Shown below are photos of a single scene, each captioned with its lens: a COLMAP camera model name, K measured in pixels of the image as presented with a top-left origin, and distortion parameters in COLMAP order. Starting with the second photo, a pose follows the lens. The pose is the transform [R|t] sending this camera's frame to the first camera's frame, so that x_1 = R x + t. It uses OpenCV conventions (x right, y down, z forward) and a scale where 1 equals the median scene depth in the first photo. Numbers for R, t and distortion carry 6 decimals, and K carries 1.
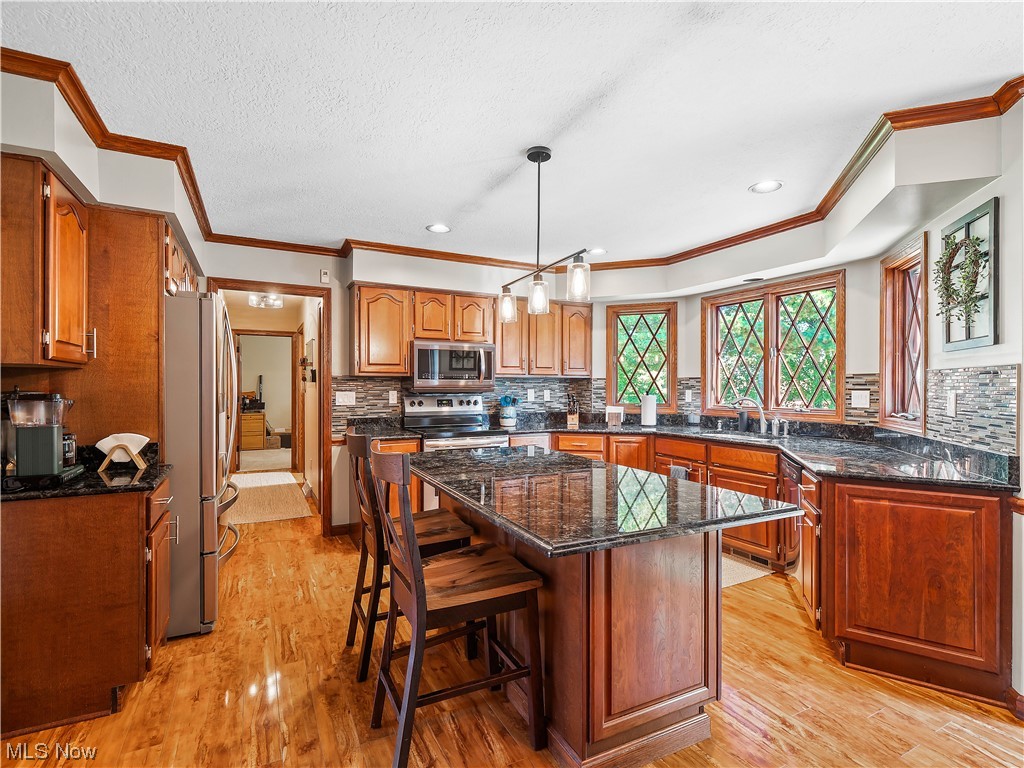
lens RADIAL K [[499.6, 0, 518.1], [0, 499.6, 387.4], [0, 0, 1]] dist [-0.001508, -0.000330]
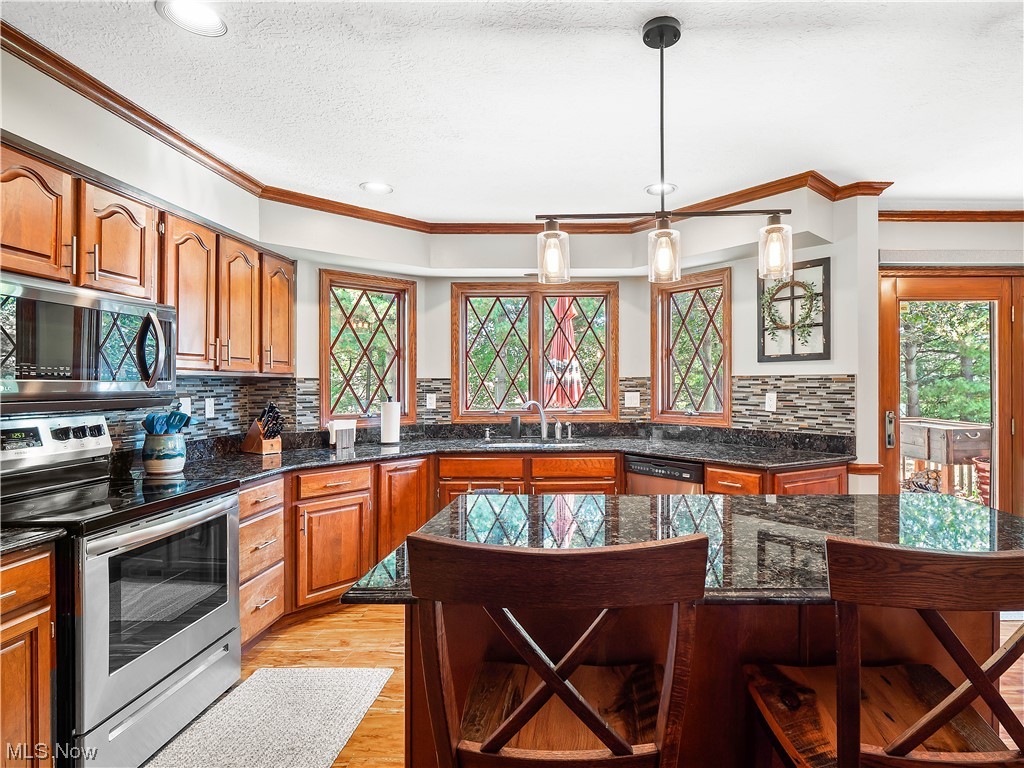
lens RADIAL K [[532.6, 0, 565.6], [0, 532.6, 383.3], [0, 0, 1]] dist [0.017387, -0.000619]
pose [[0.460324, -0.000830, 0.887751, -0.344039], [0.007010, 0.999972, -0.002699, -0.008502], [-0.887724, 0.007465, 0.460316, 0.435811]]
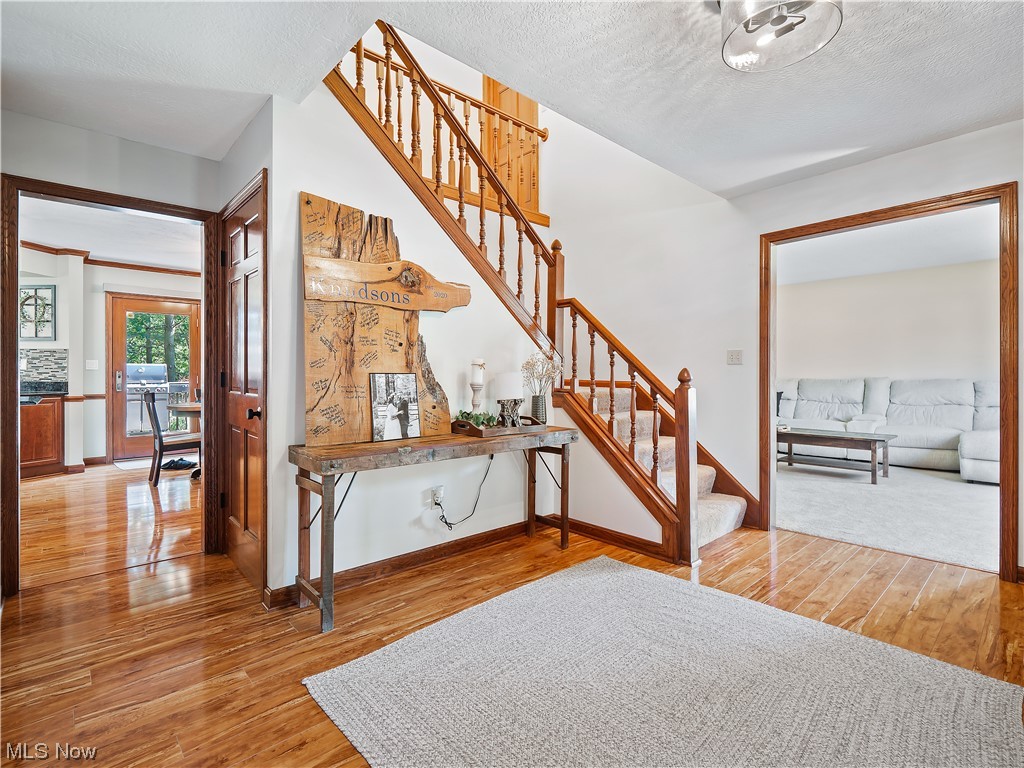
lens RADIAL K [[499.6, 0, 511.2], [0, 499.6, 382.2], [0, 0, 1]] dist [-0.001508, -0.000330]
pose [[-0.276959, -0.005030, 0.960868, -1.015054], [0.002979, 0.999977, 0.006094, 0.056334], [-0.960877, 0.004551, -0.276938, -0.265052]]
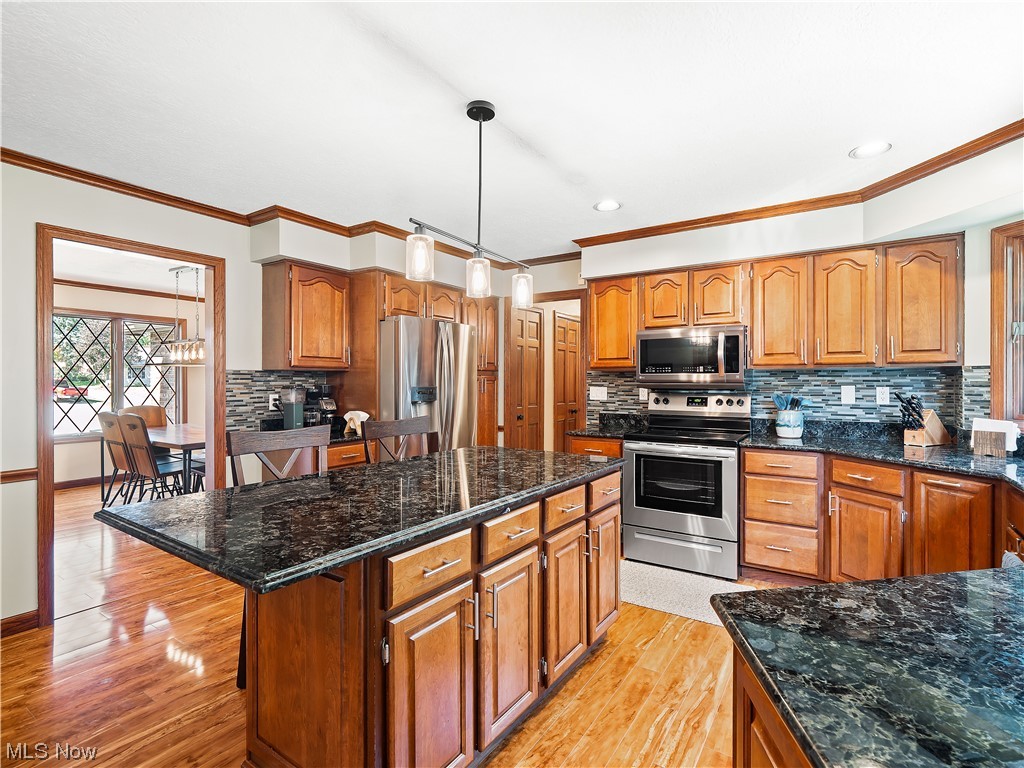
lens RADIAL K [[499.6, 0, 516.7], [0, 499.6, 380.6], [0, 0, 1]] dist [-0.001508, -0.000330]
pose [[0.487322, -0.001817, -0.873221, 0.446320], [-0.001453, 0.999995, -0.002892, -0.000747], [0.873221, 0.002678, 0.487317, 0.344446]]
